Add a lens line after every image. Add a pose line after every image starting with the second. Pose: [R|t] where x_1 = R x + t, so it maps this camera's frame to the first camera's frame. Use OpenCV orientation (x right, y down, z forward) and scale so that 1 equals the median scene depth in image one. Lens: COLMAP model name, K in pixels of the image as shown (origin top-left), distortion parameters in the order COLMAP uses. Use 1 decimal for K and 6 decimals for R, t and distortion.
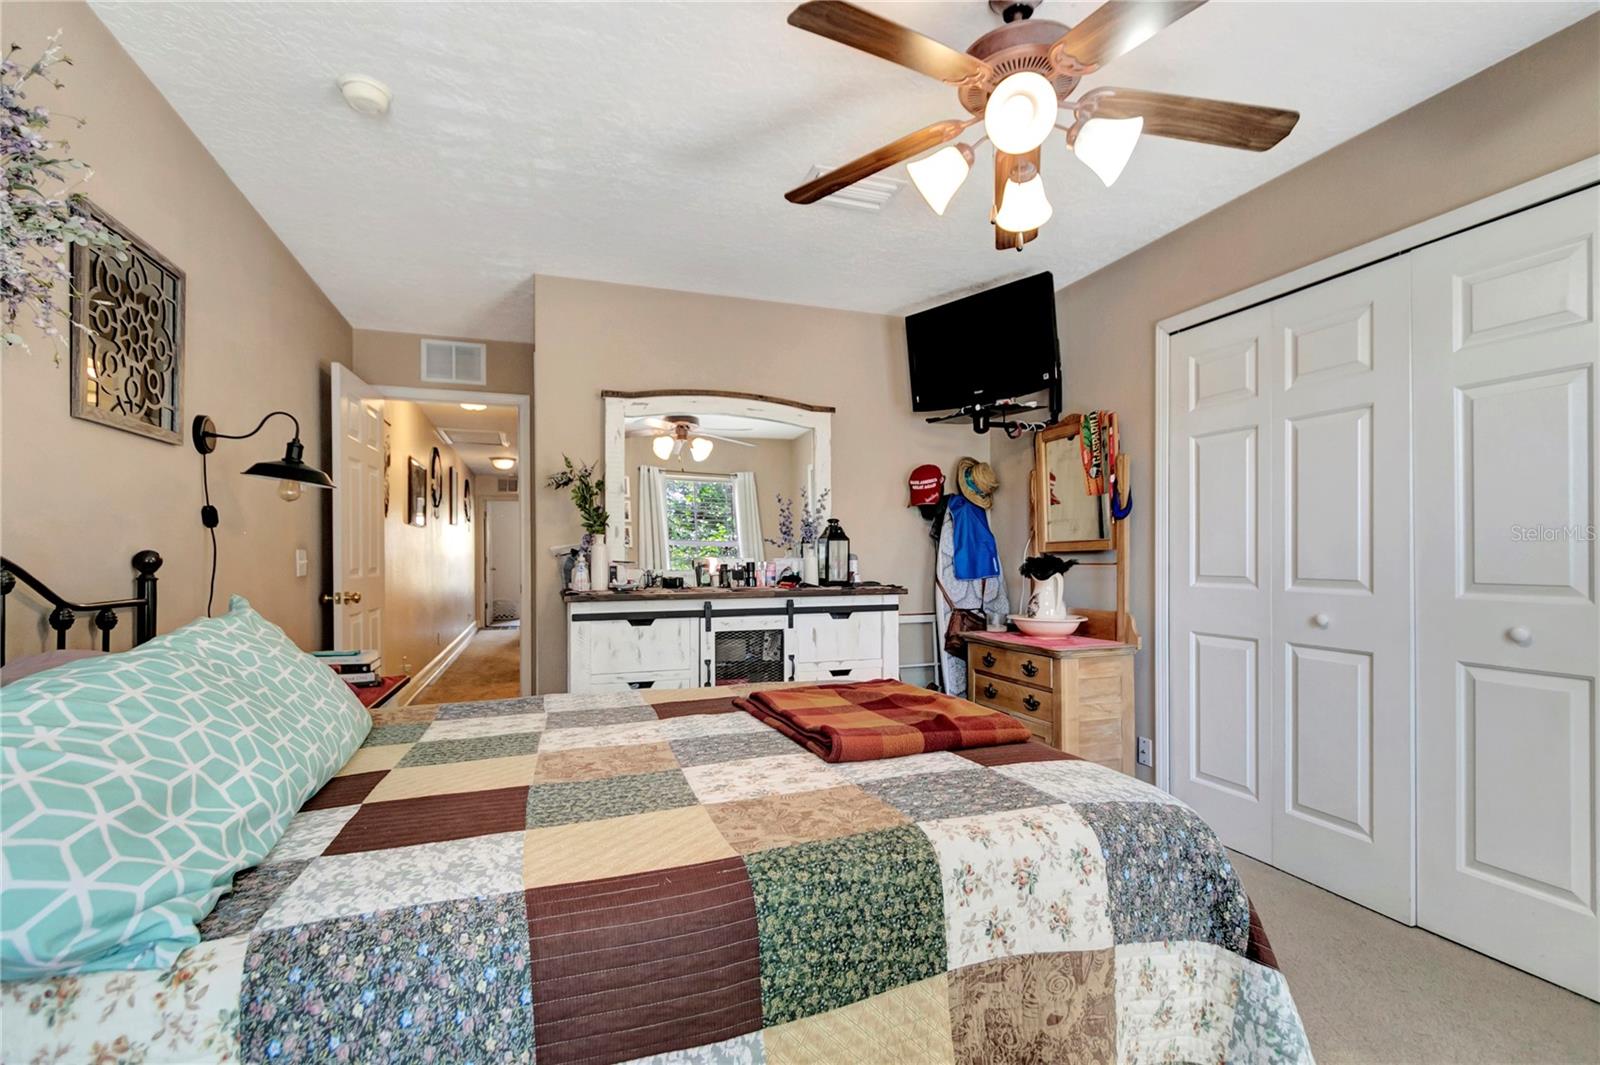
lens RADIAL K [[732.1, 0, 810.0], [0, 732.1, 543.0], [0, 0, 1]] dist [0.002102, -0.000304]
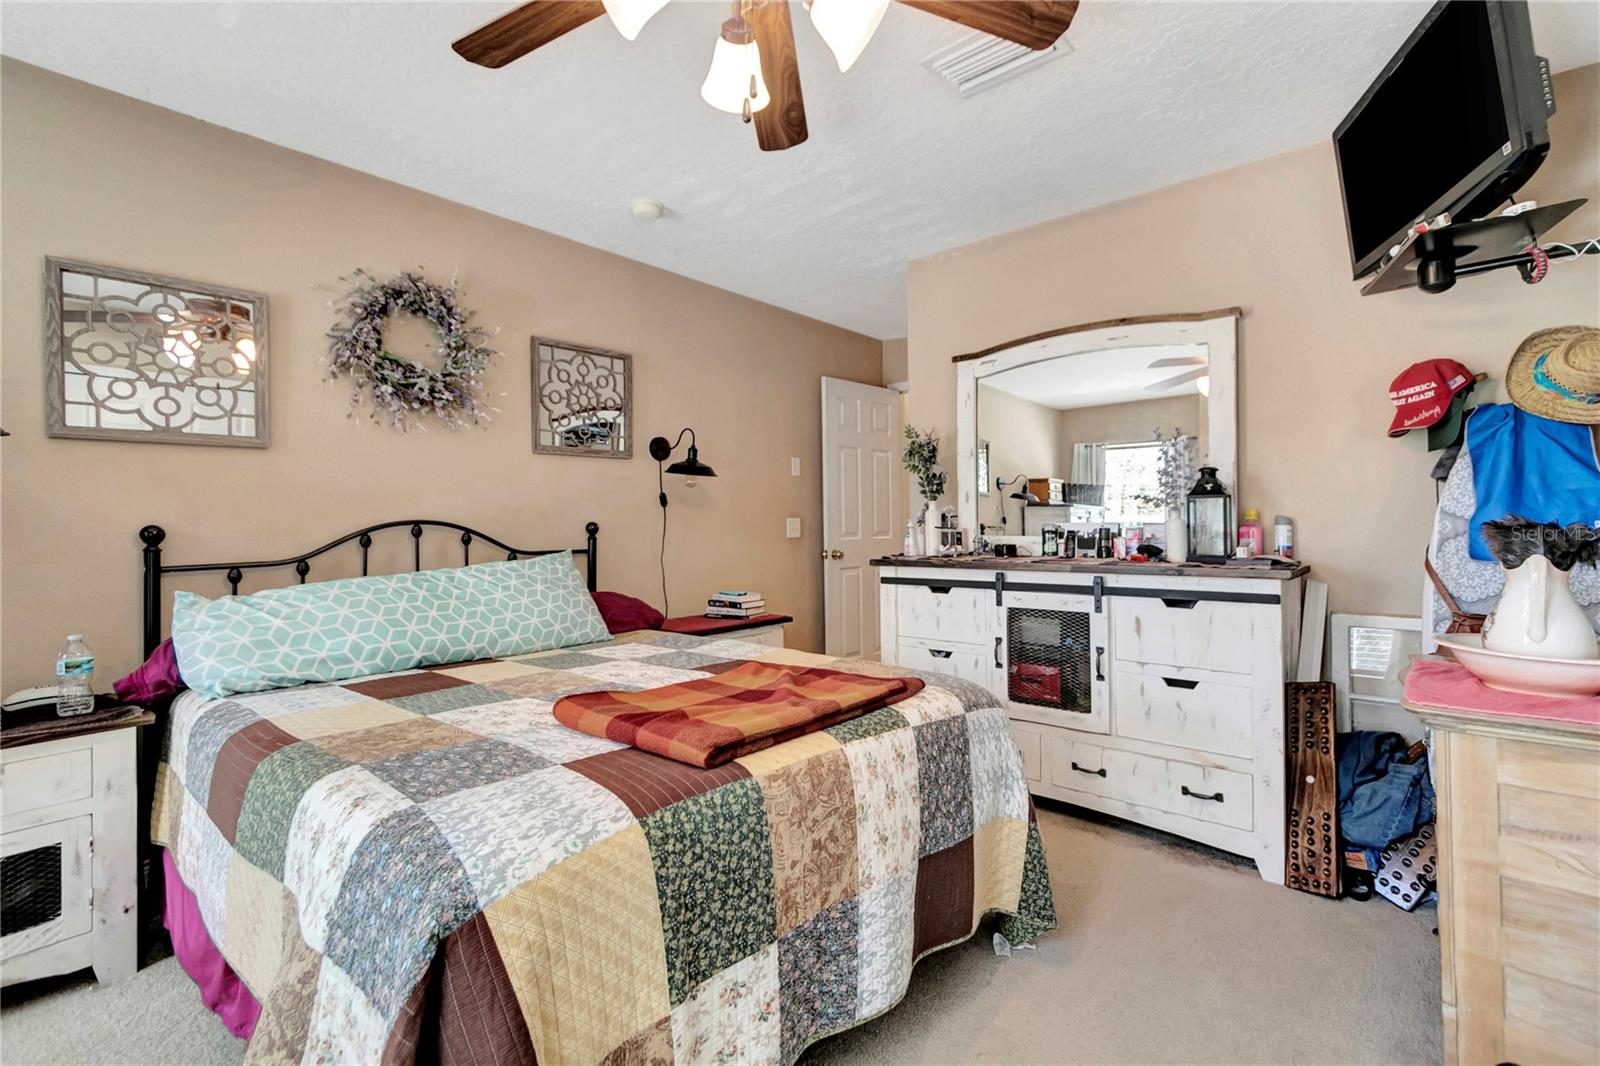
lens RADIAL K [[711.2, 0, 796.7], [0, 711.2, 510.5], [0, 0, 1]] dist [0.002734, 0.000089]
pose [[0.501517, -0.018482, -0.864950, 0.490323], [0.025515, 0.999653, -0.006566, 0.003586], [0.864771, -0.018777, 0.501815, 0.350981]]
